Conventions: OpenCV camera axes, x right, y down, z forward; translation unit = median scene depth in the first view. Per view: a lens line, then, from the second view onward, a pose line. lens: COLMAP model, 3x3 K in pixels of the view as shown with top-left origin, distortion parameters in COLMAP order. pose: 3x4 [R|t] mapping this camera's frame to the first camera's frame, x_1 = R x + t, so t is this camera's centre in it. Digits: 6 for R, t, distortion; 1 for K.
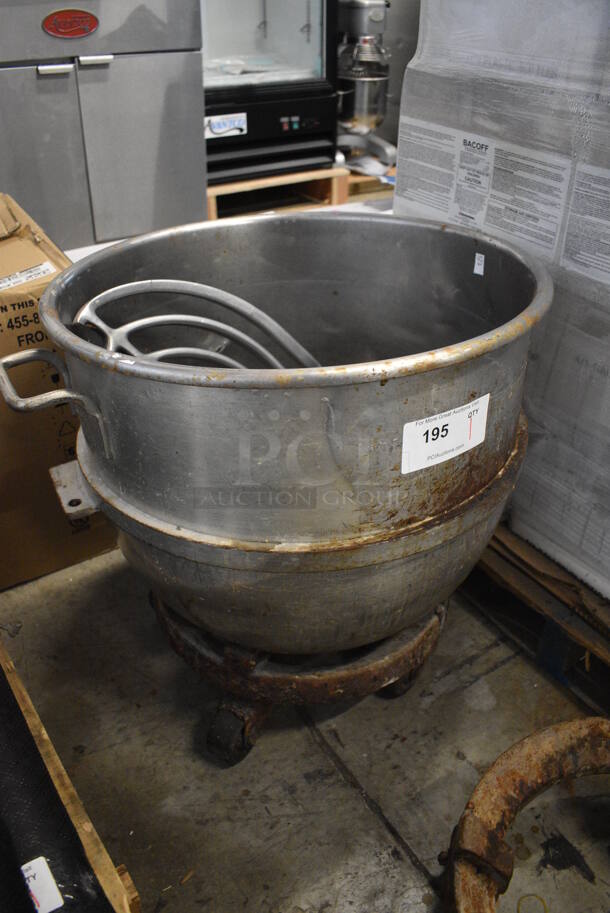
lens RADIAL K [[708.0, 0, 305.0], [0, 708.0, 456.5], [0, 0, 1]] dist [-0.097831, 0.007636]
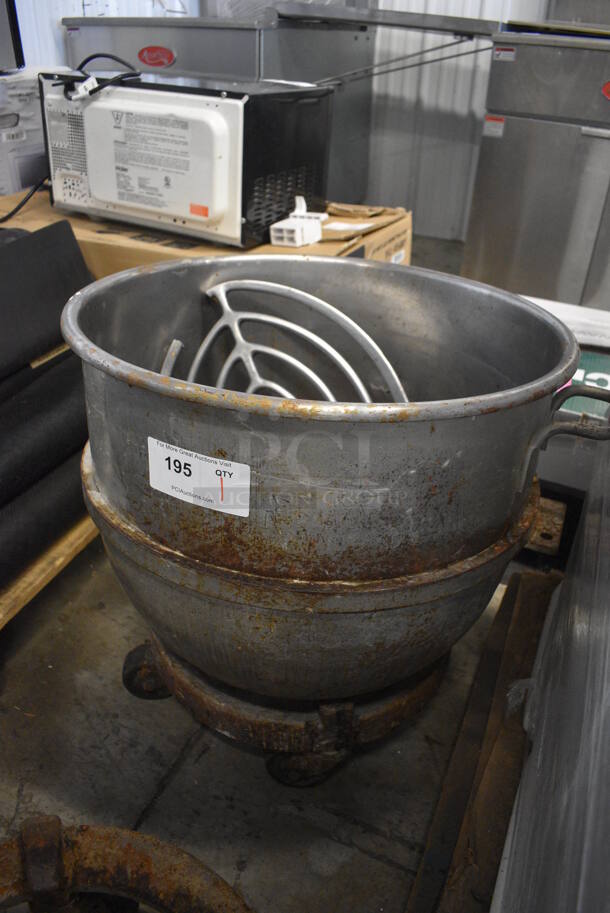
lens RADIAL K [[708.0, 0, 305.0], [0, 708.0, 456.5], [0, 0, 1]] dist [-0.097831, 0.007636]
pose [[0.532361, 0.452348, -0.715523, 0.761032], [-0.510303, 0.845894, 0.155094, -0.223510], [0.675413, 0.282567, 0.681155, 0.347507]]
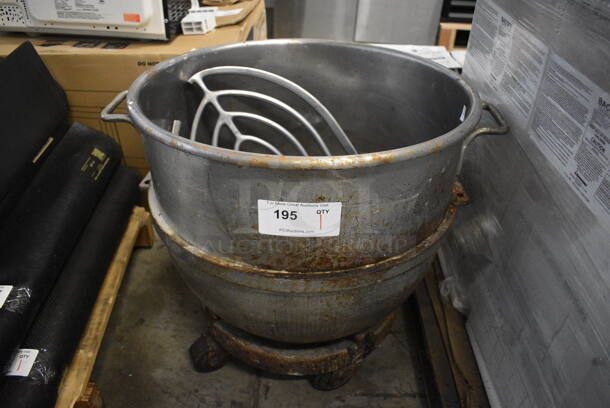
lens RADIAL K [[473.0, 0, 305.0], [0, 473.0, 204.0], [0, 0, 1]] dist [-0.097831, 0.007636]
pose [[0.829936, 0.348059, -0.435960, 0.481263], [-0.335728, 0.935752, 0.107956, -0.129568], [0.445526, 0.056767, 0.893467, 0.140651]]
